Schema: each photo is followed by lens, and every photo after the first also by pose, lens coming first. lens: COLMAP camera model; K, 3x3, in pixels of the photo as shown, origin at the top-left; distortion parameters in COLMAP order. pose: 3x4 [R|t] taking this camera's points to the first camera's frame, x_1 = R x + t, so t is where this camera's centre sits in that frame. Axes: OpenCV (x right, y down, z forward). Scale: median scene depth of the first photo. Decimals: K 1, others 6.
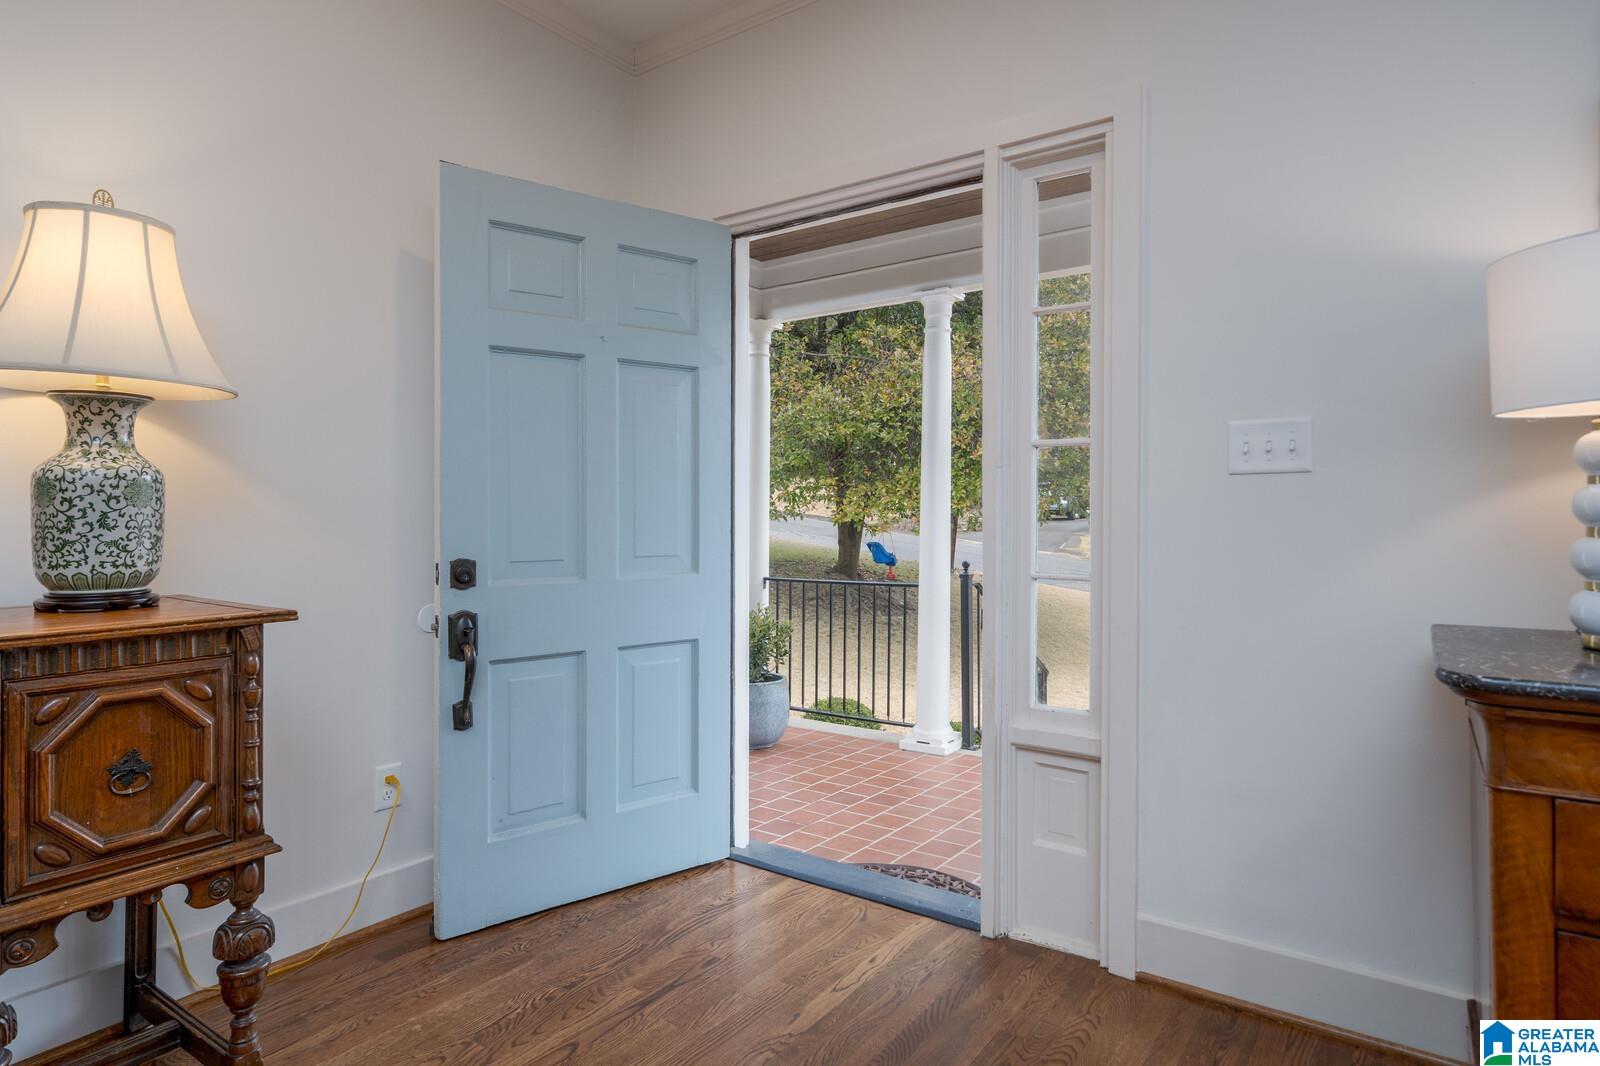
lens RADIAL K [[878.1, 0, 798.5], [0, 878.1, 509.3], [0, 0, 1]] dist [0.002794, -0.000354]
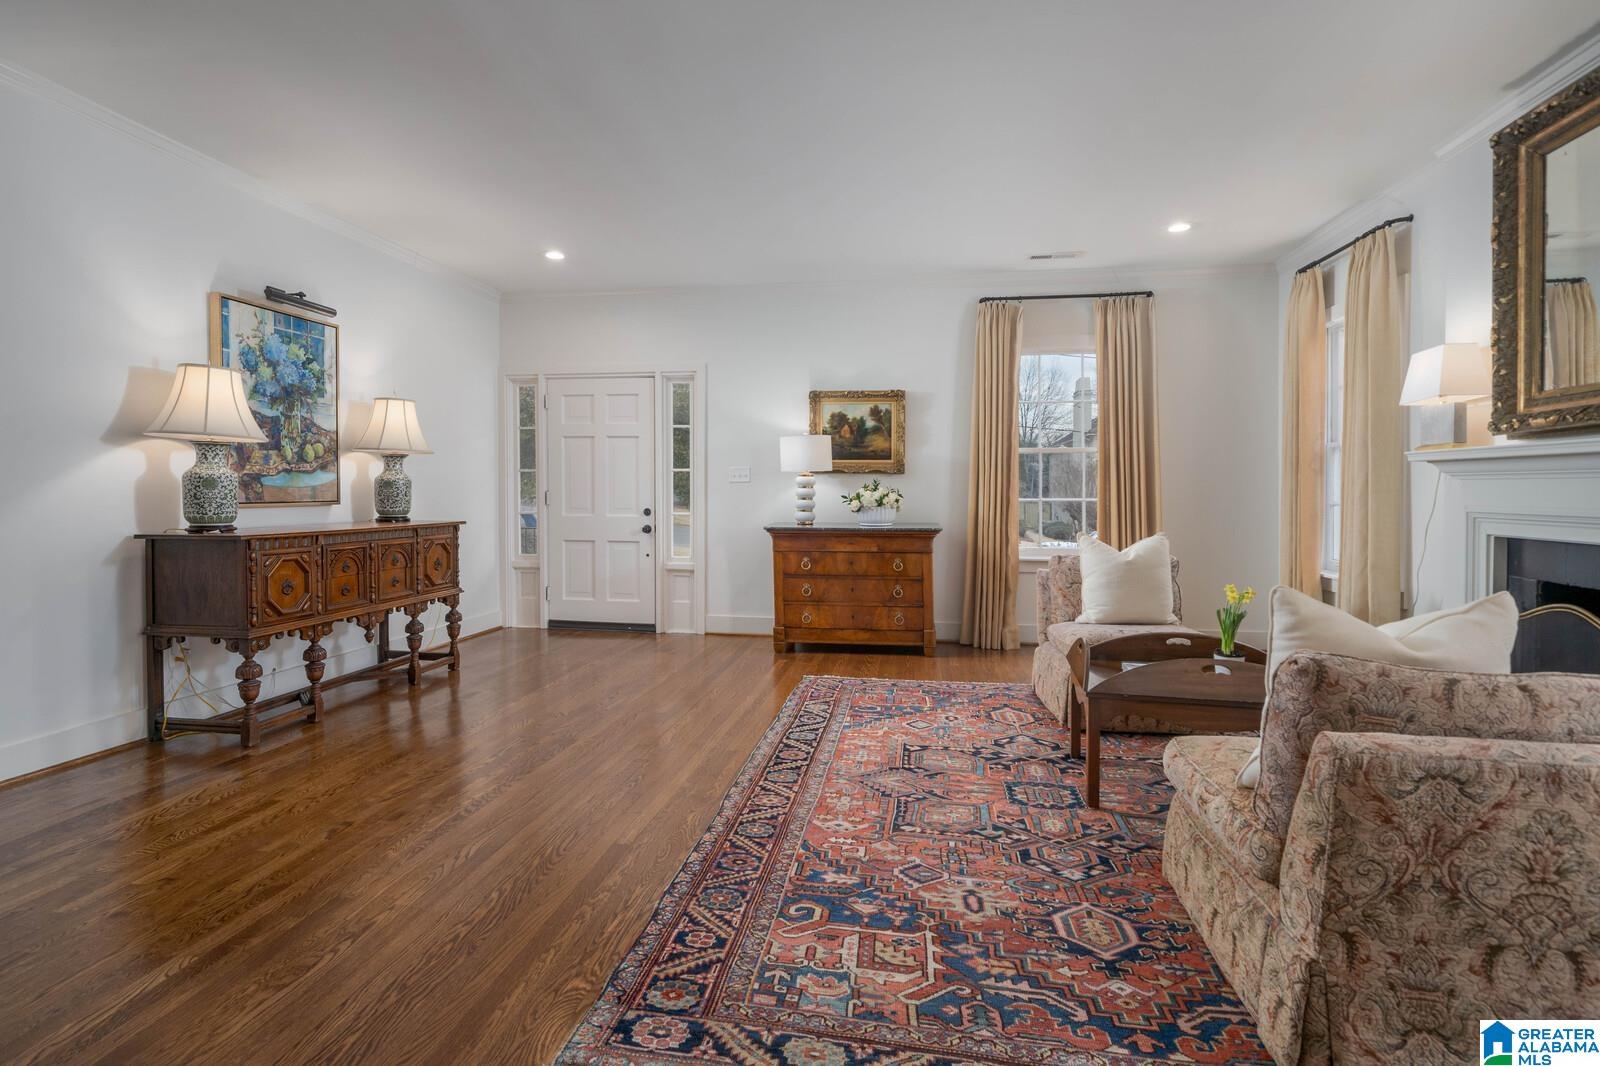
lens RADIAL K [[786.3, 0, 794.7], [0, 786.3, 514.8], [0, 0, 1]] dist [-0.001560, 0.000655]
pose [[0.897734, -0.006452, 0.440491, -0.754931], [-0.005656, 0.999641, 0.026170, 0.008509], [-0.440502, -0.025986, 0.897375, -2.201575]]
